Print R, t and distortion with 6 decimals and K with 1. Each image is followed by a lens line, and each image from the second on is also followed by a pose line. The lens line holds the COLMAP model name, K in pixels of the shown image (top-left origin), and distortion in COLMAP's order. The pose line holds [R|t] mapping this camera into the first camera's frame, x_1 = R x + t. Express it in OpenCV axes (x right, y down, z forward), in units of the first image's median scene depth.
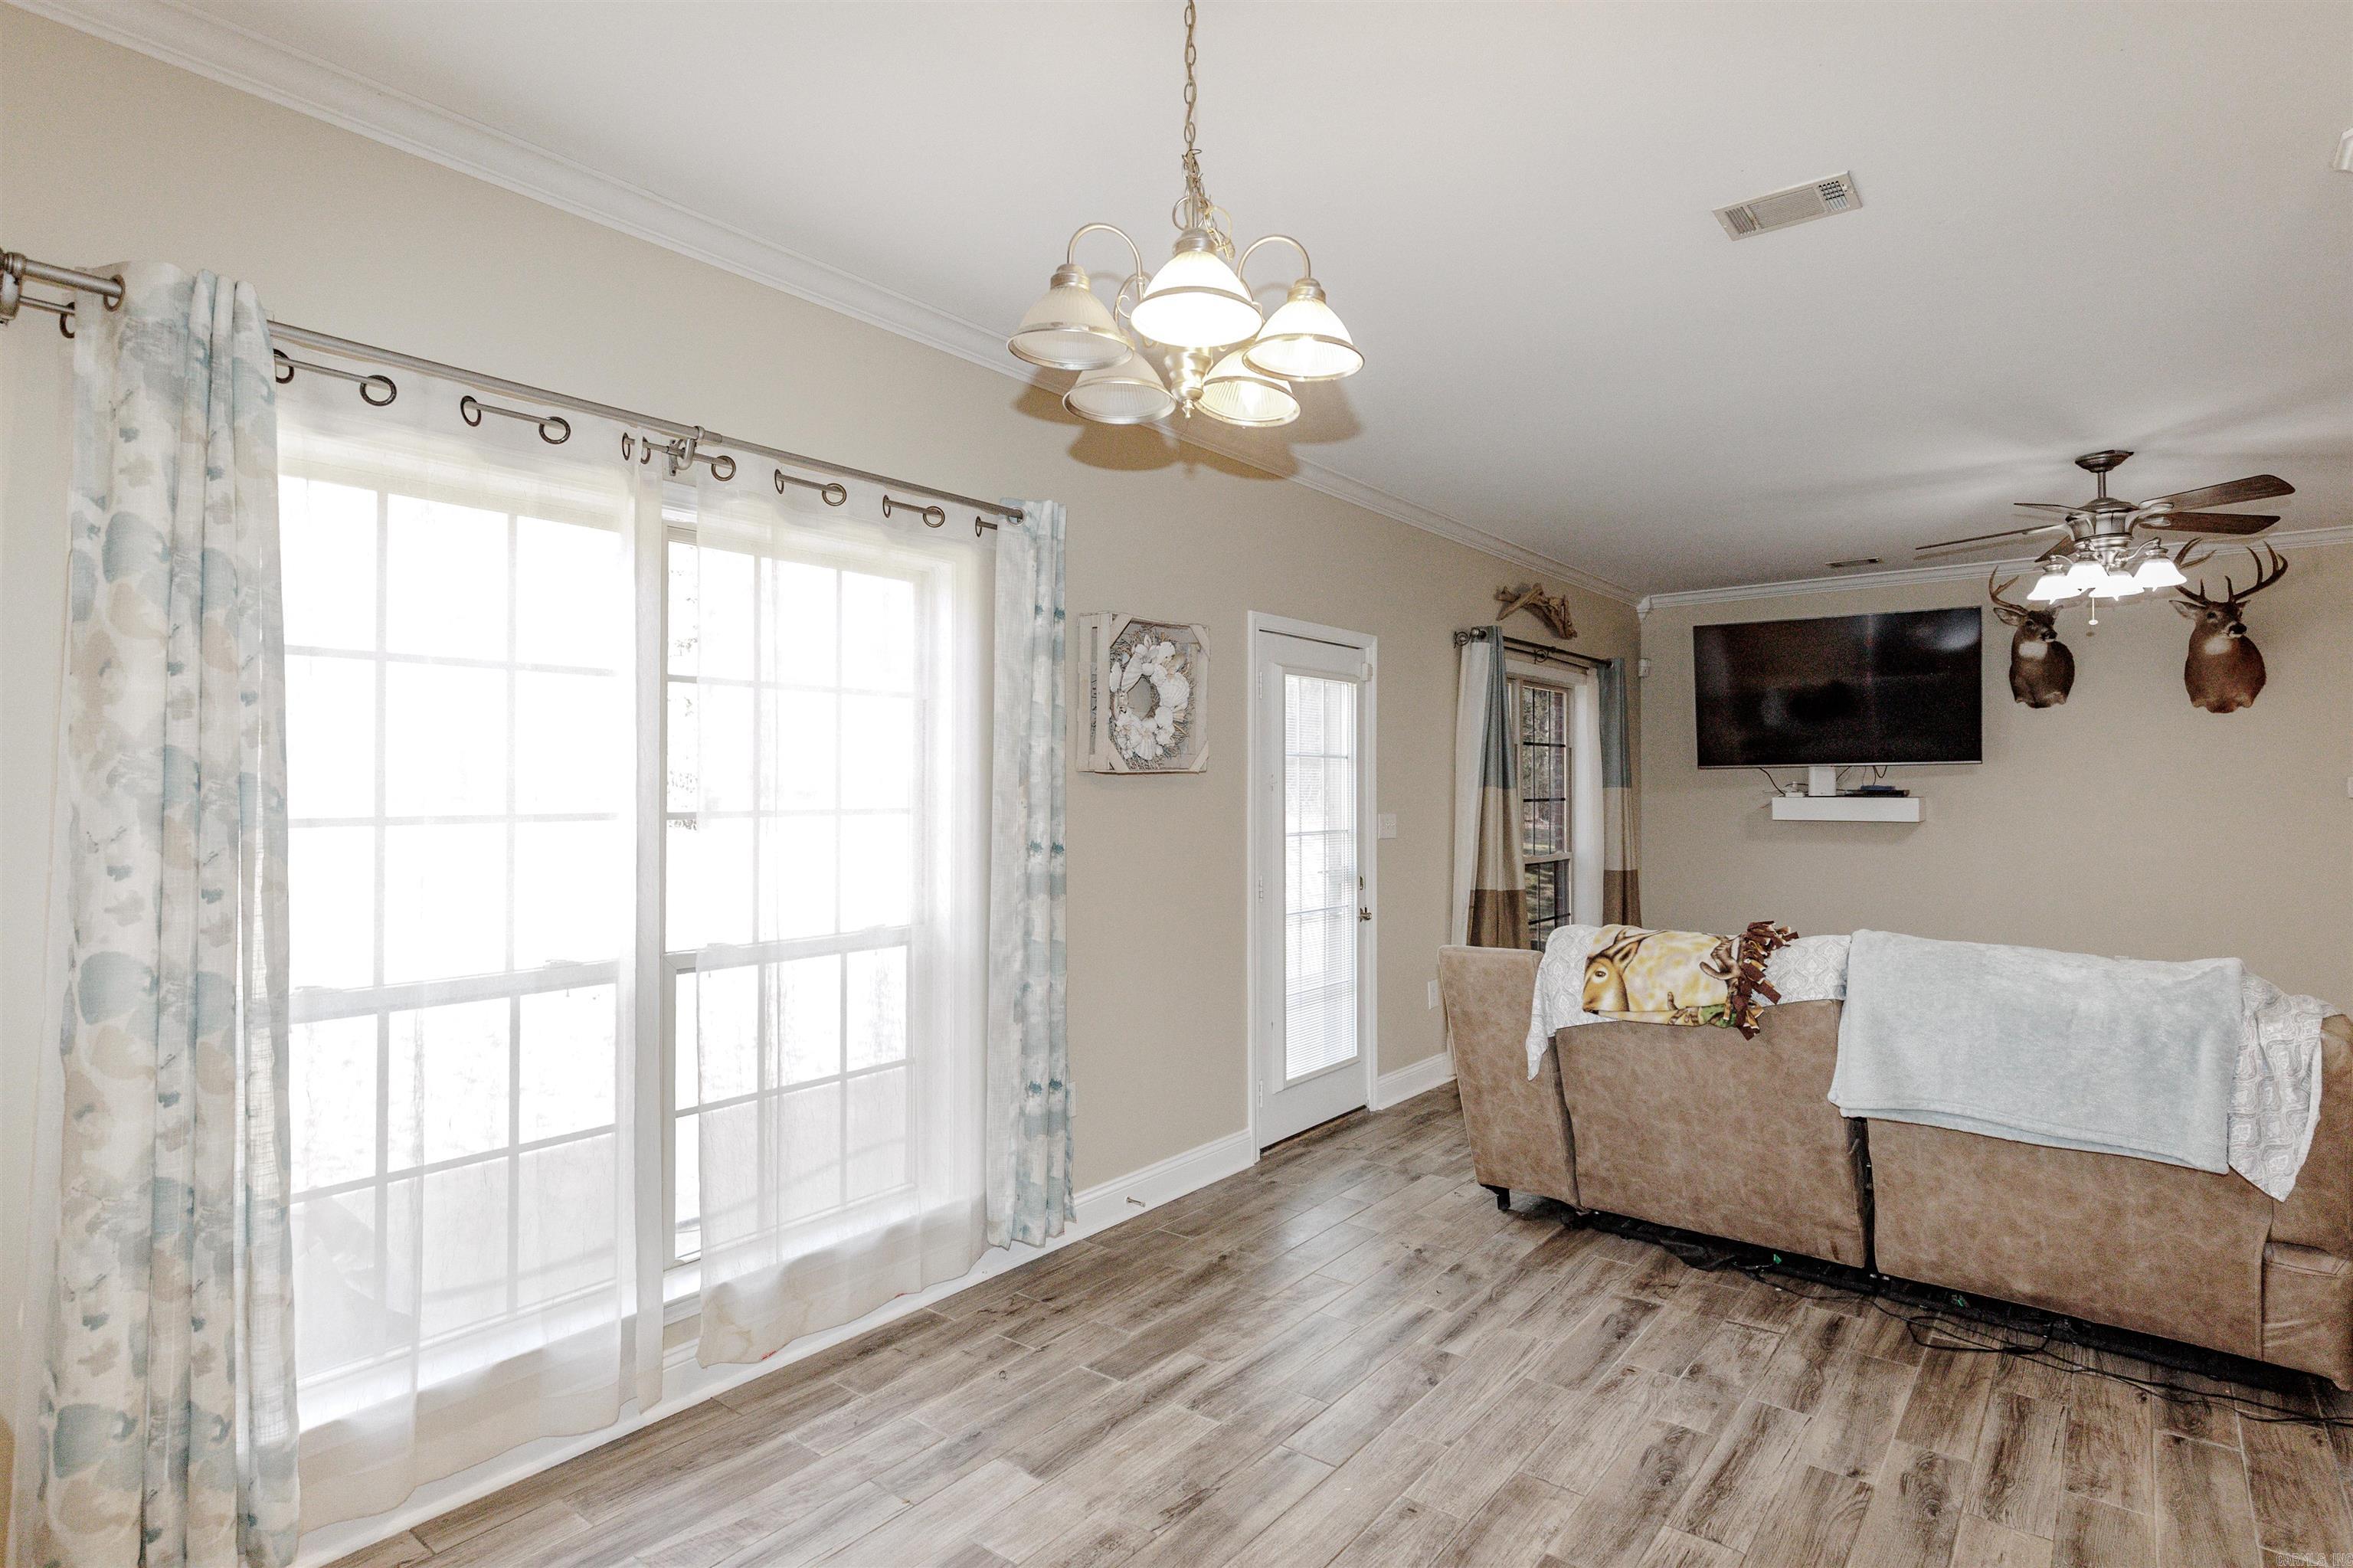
lens RADIAL K [[1173.3, 0, 1256.6], [0, 1173.3, 769.4], [0, 0, 1]] dist [0.000794, -0.000172]
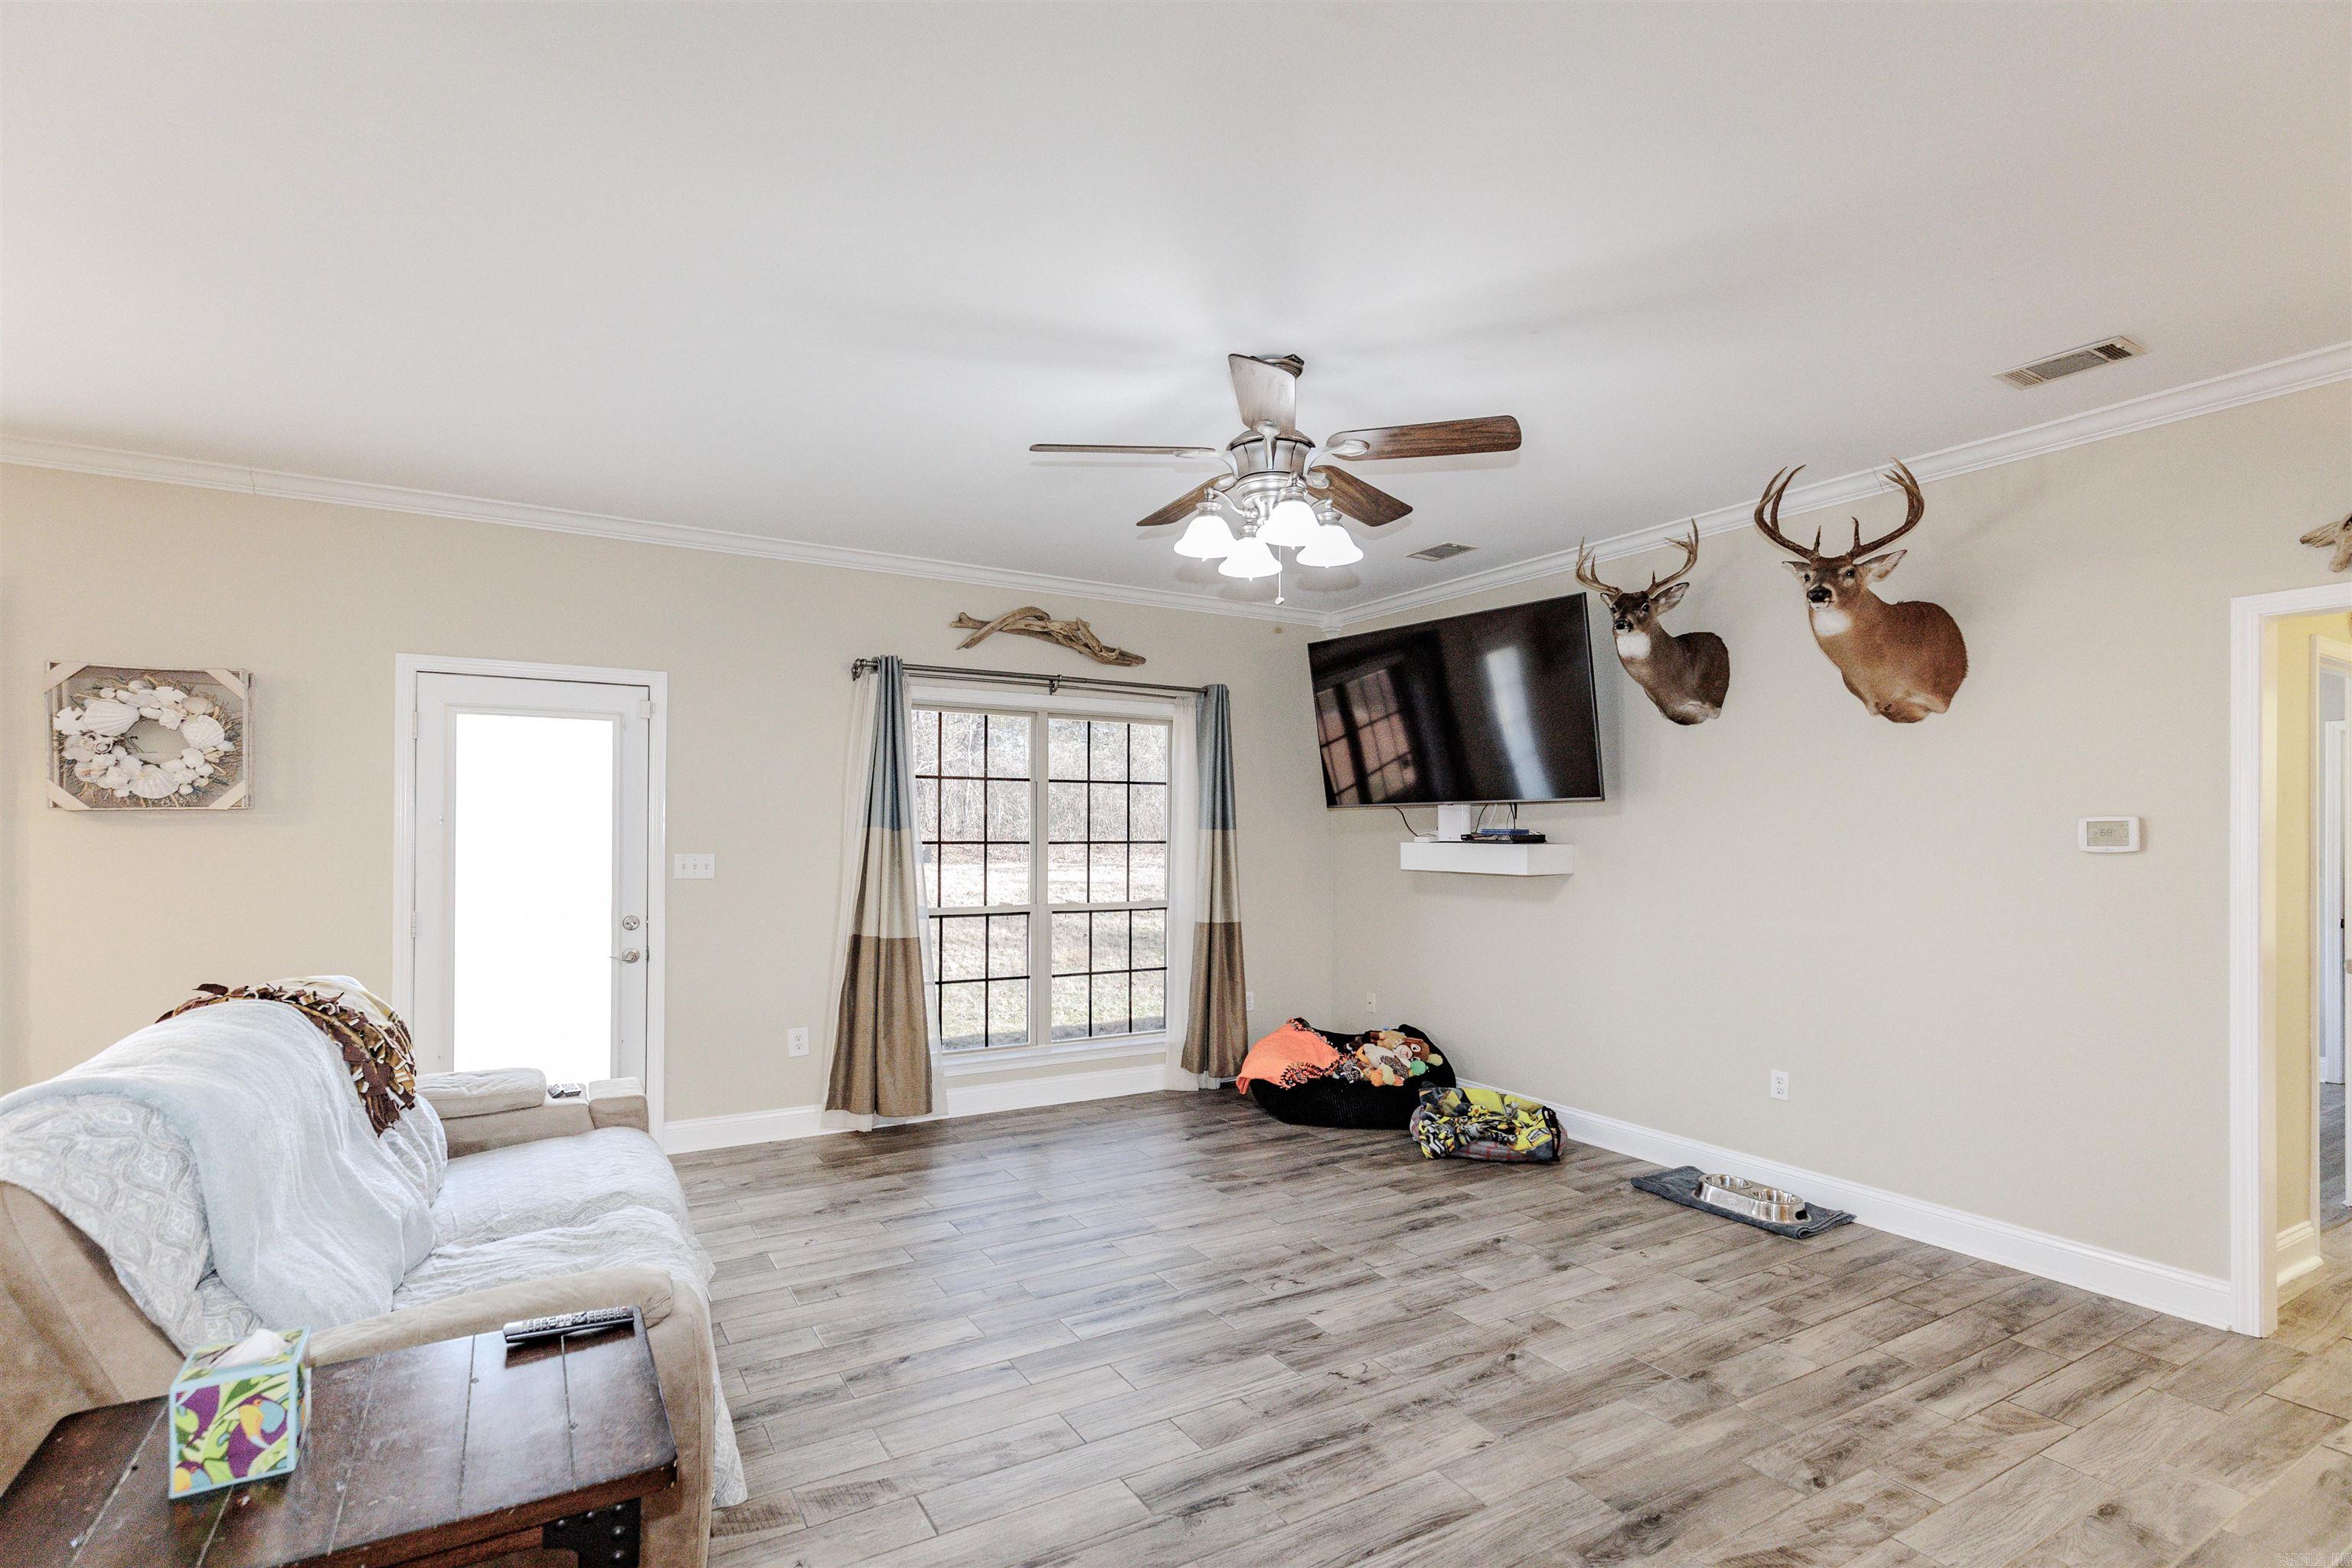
lens RADIAL K [[1062.5, 0, 1168.4], [0, 1062.5, 791.7], [0, 0, 1]] dist [0.002688, -0.000274]
pose [[0.919990, -0.016542, -0.391592, 1.369274], [0.003721, 0.999433, -0.033476, 0.031178], [0.391923, 0.029340, 0.919530, 0.524833]]
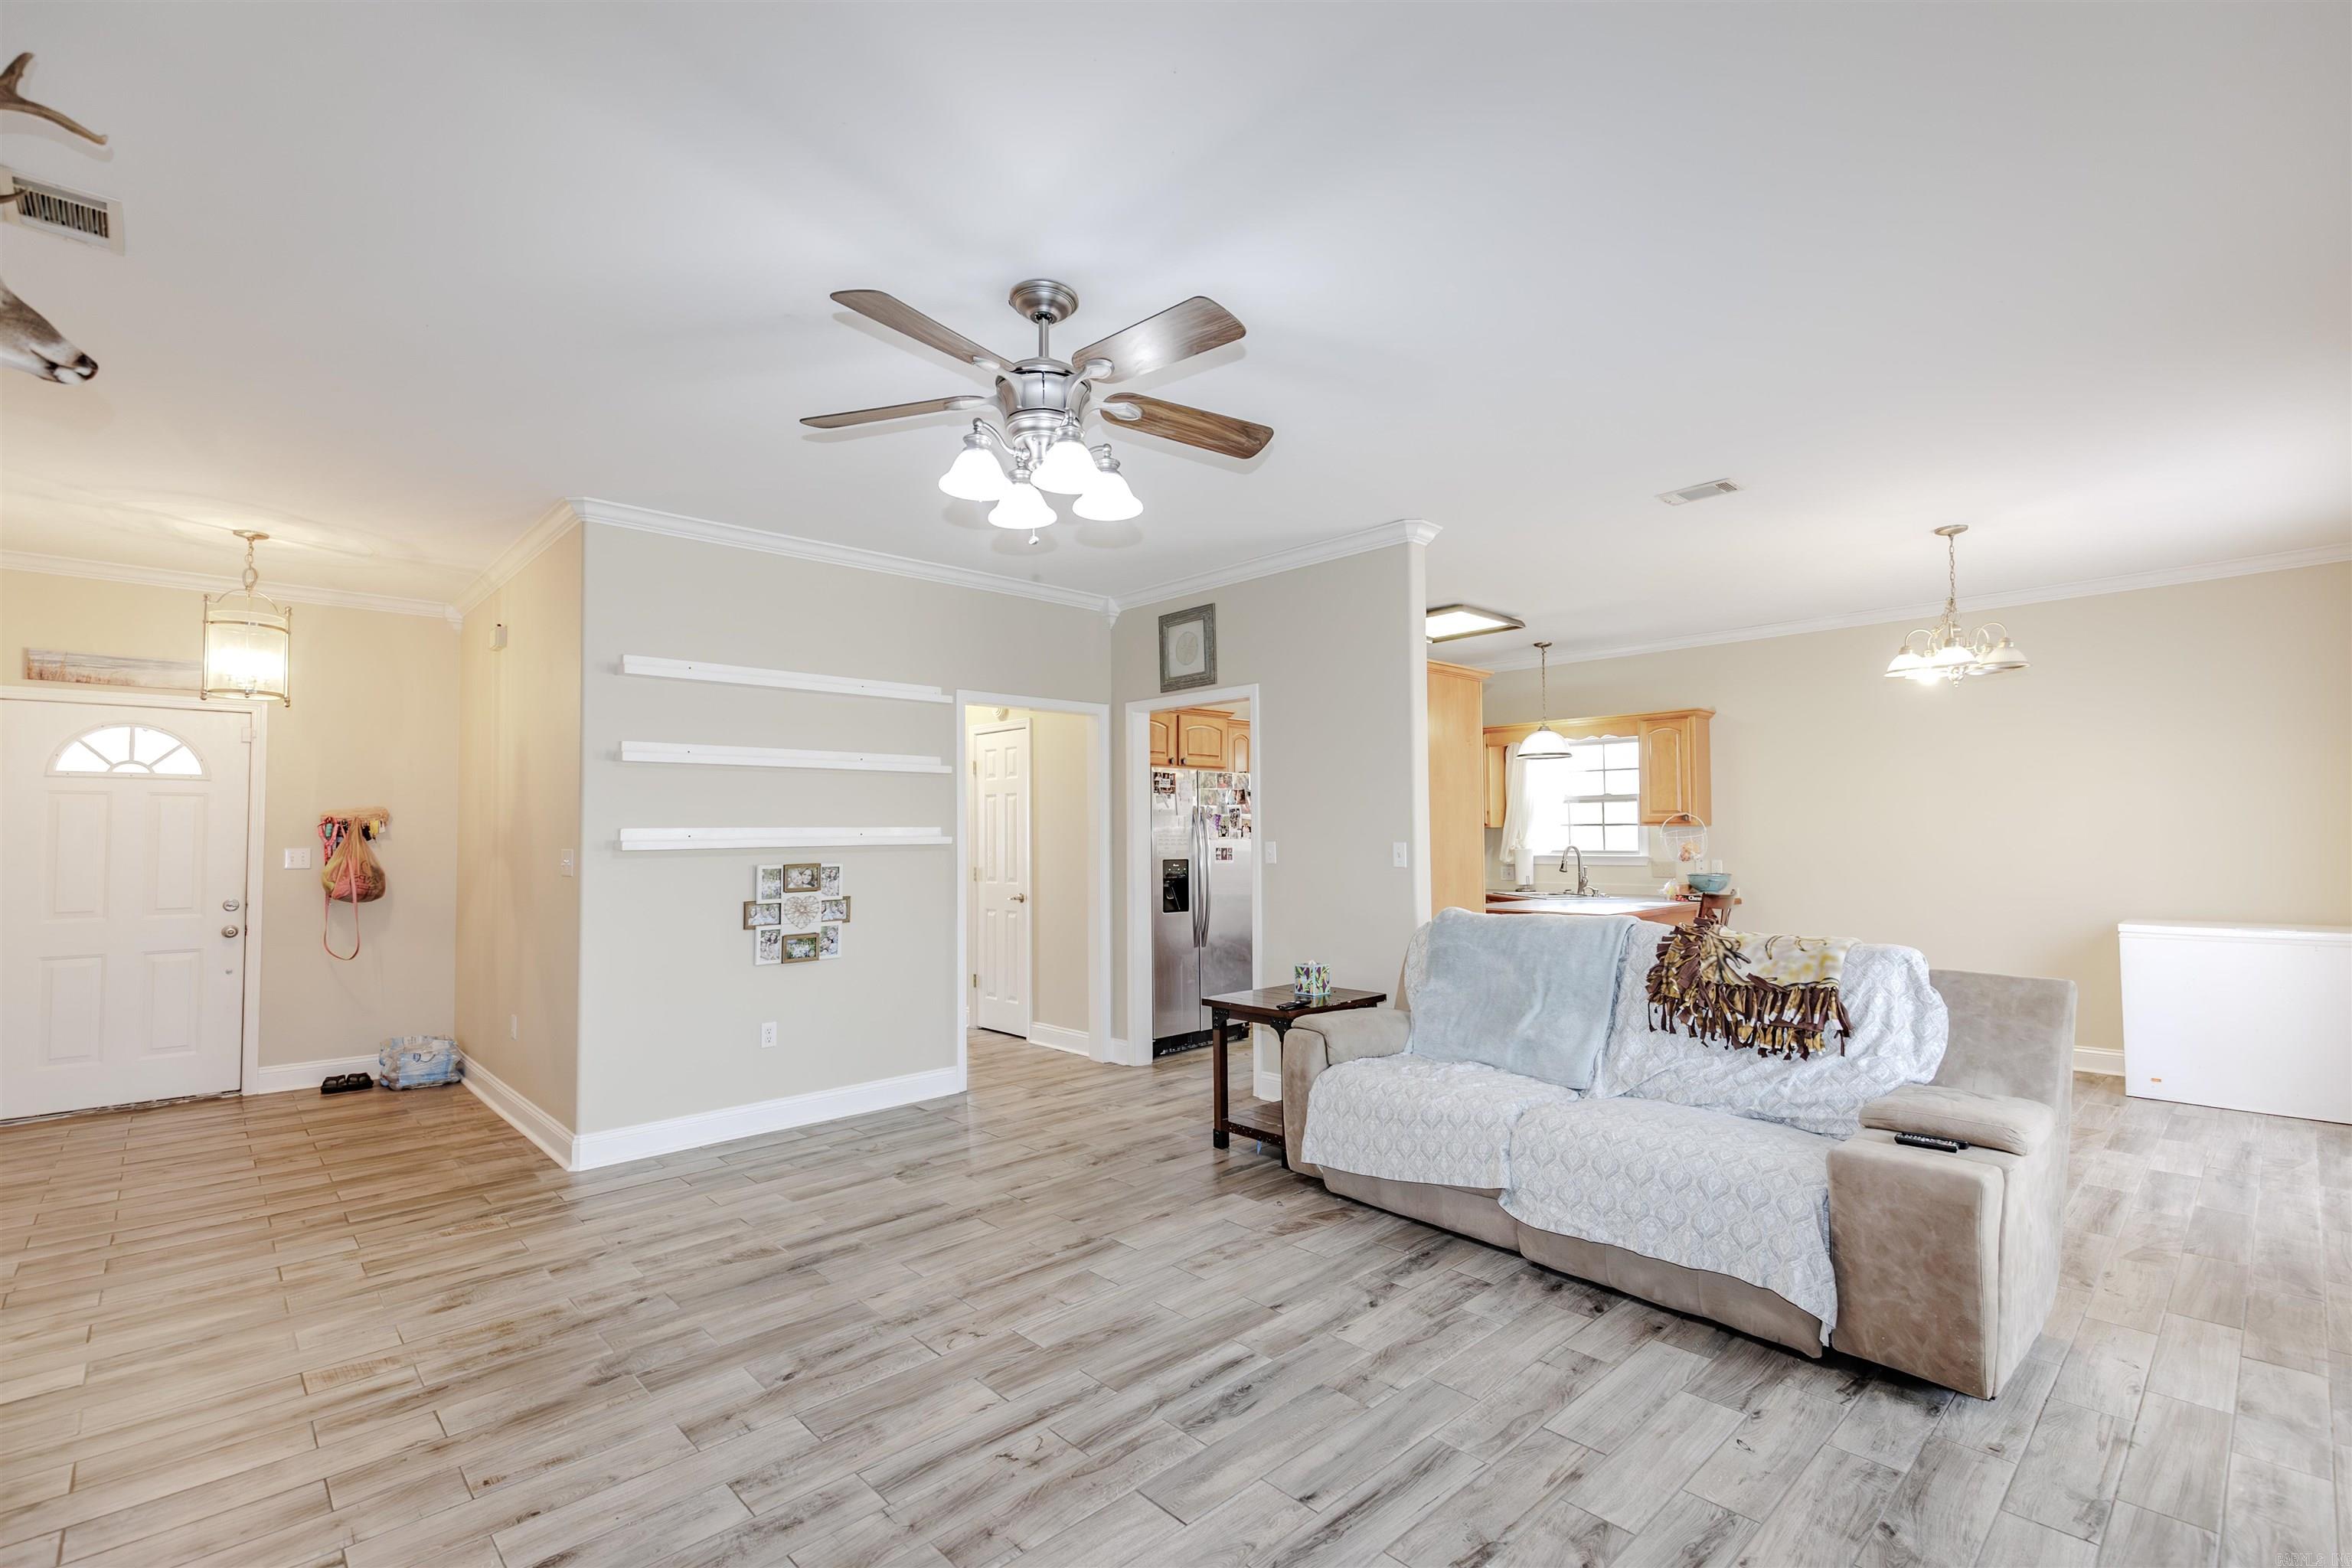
lens RADIAL K [[1062.5, 0, 1168.4], [0, 1062.5, 791.7], [0, 0, 1]] dist [0.002688, -0.000274]
pose [[-0.984470, 0.012928, 0.175076, 0.821350], [0.003499, 0.998532, -0.054057, 0.056127], [-0.175518, -0.052605, -0.983070, 2.284130]]
